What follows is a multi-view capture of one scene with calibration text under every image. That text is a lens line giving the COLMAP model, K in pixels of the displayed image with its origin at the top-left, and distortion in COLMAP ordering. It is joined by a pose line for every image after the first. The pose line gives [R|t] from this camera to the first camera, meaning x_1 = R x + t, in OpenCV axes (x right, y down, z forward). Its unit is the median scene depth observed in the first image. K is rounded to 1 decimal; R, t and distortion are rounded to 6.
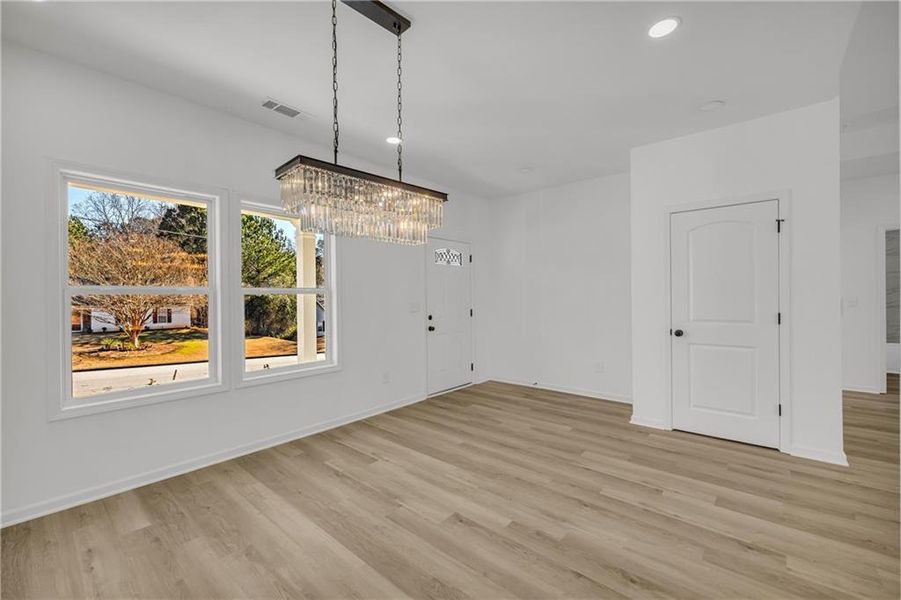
lens RADIAL K [[373.7, 0, 448.4], [0, 373.7, 300.9], [0, 0, 1]] dist [-0.002932, -0.000238]
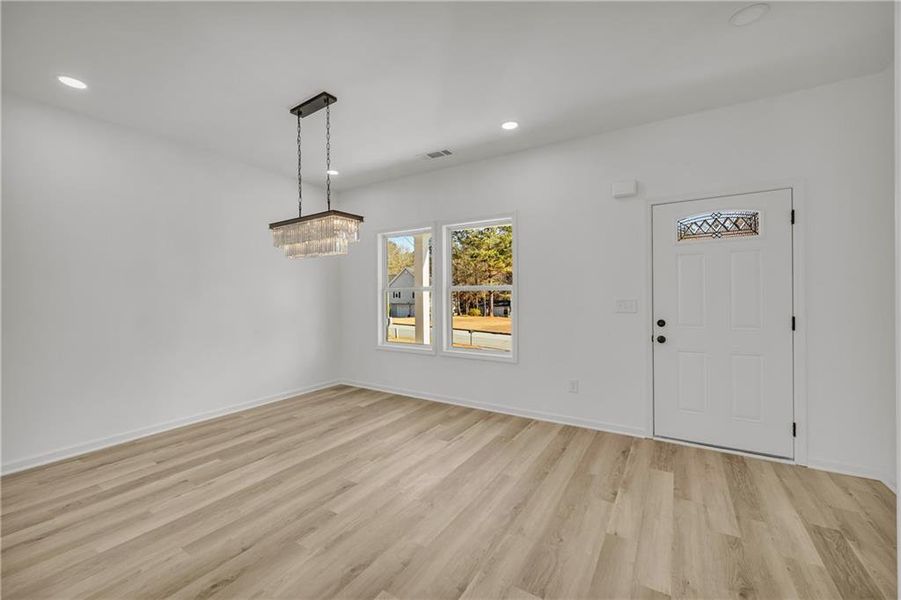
lens RADIAL K [[360.4, 0, 445.6], [0, 360.4, 301.5], [0, 0, 1]] dist [-0.000698, -0.000023]
pose [[0.153339, 0.026790, -0.987810, 1.847347], [-0.003936, 0.999641, 0.026500, -0.034820], [0.988166, -0.000175, 0.153389, 1.786159]]
